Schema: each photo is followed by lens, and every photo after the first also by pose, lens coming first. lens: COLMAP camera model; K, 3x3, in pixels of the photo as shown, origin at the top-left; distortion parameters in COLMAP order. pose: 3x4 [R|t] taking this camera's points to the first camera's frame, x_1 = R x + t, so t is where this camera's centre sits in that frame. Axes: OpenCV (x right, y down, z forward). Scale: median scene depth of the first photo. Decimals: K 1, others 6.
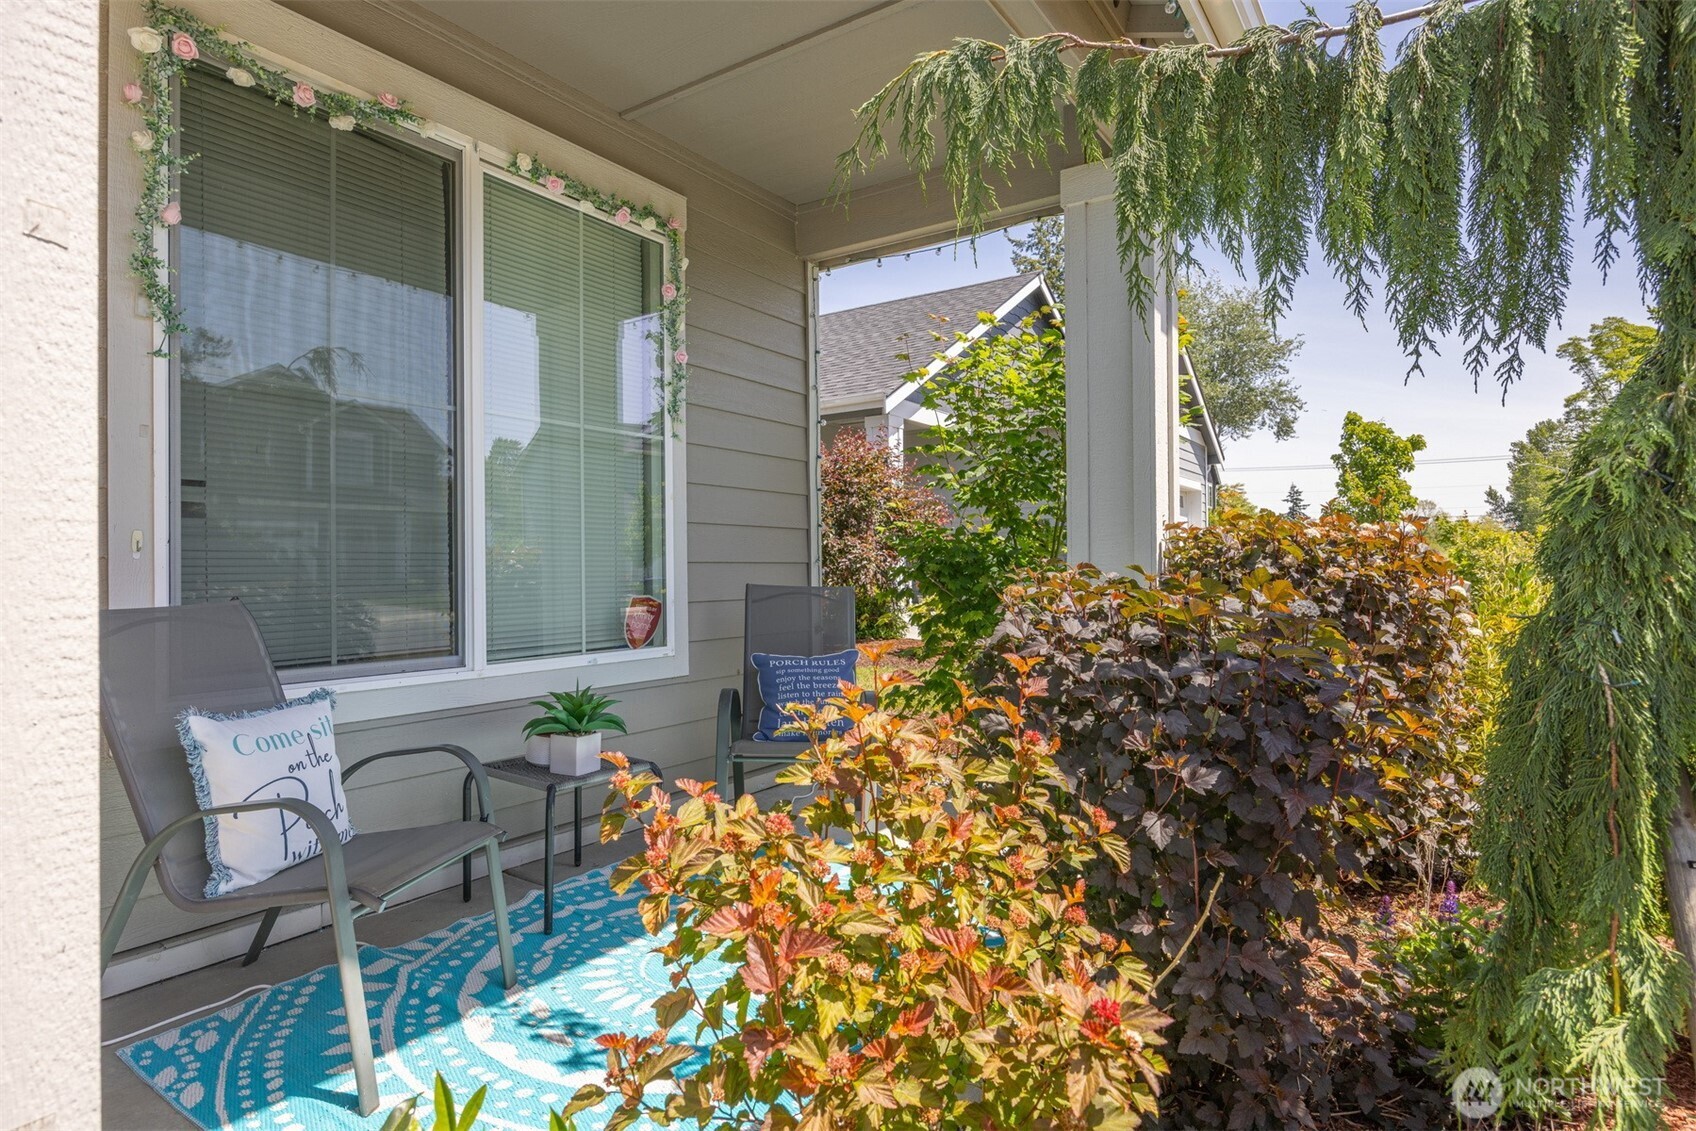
lens RADIAL K [[906.0, 0, 848.0], [0, 906.0, 565.5], [0, 0, 1]] dist [0.000730, -0.000269]
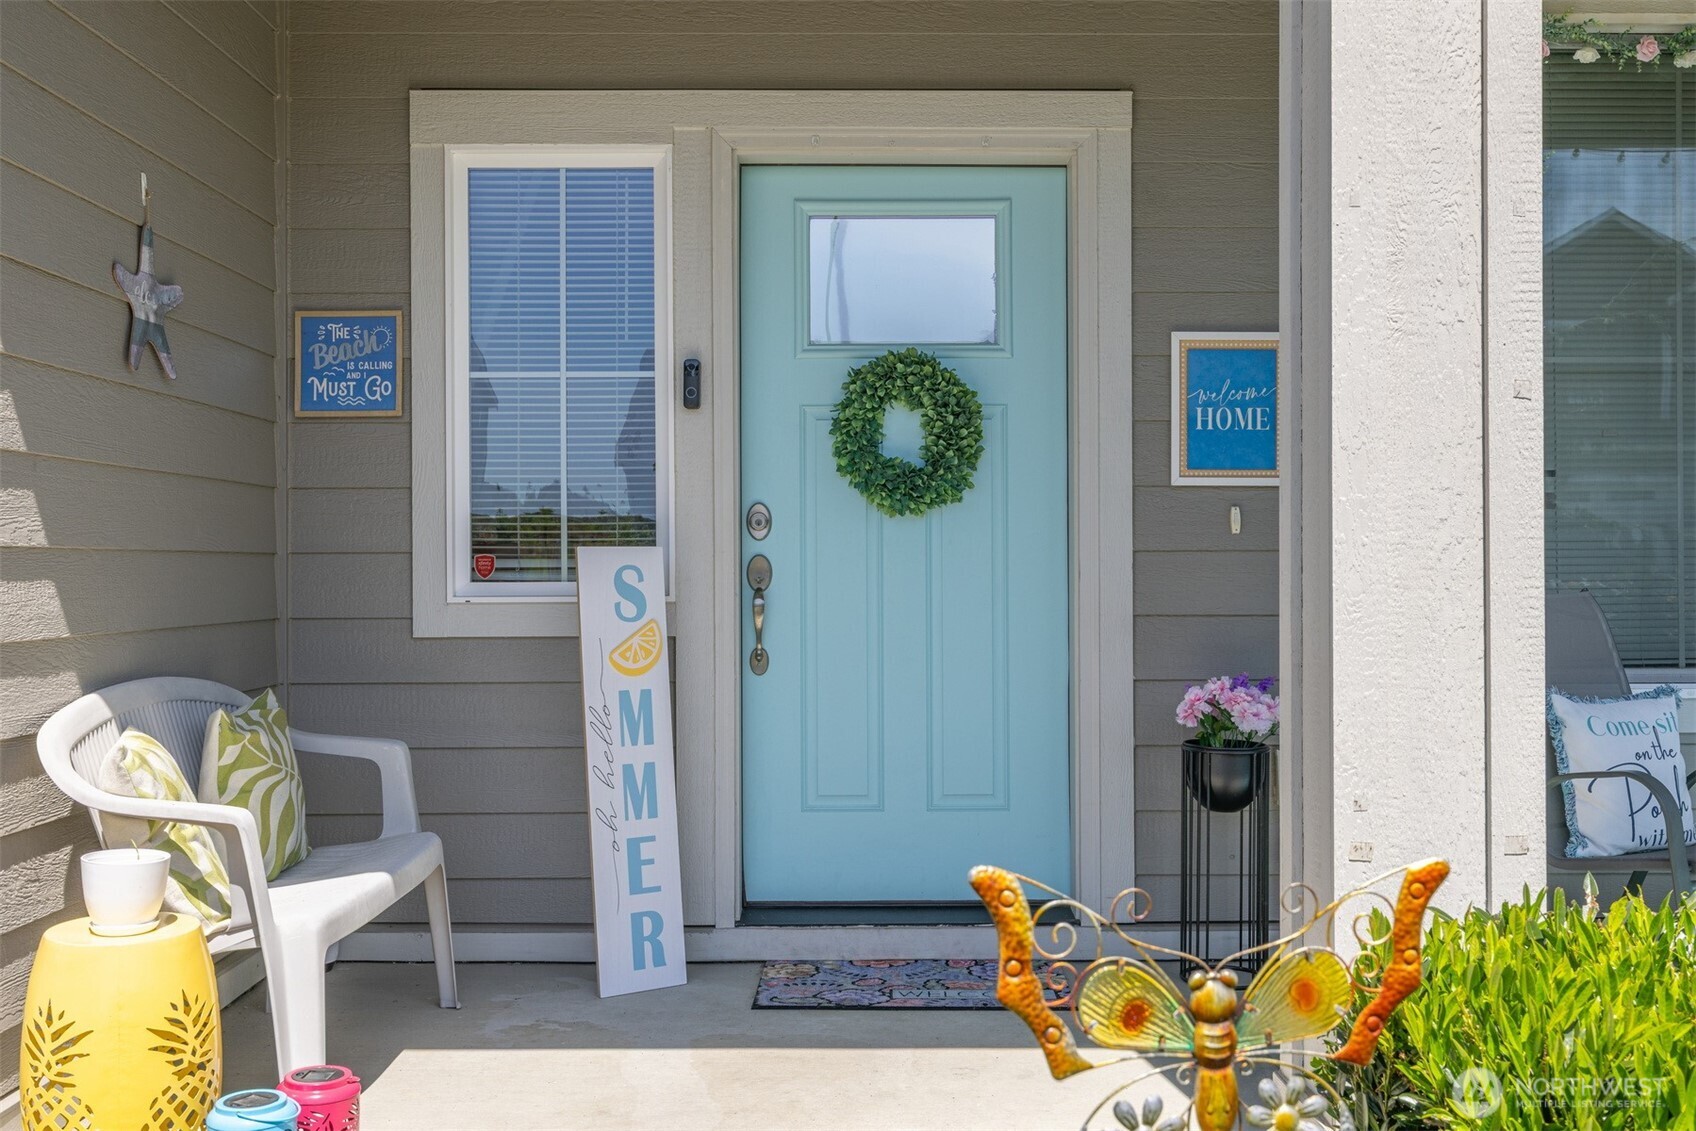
lens RADIAL K [[1752.4, 0, 848.0], [0, 1752.4, 565.5], [0, 0, 1]] dist [-0.002468, -0.015875]
pose [[0.561975, 0.001496, -0.827153, 0.504041], [0.005798, 0.999967, 0.005748, -0.007133], [0.827134, -0.008026, 0.561947, -0.822344]]
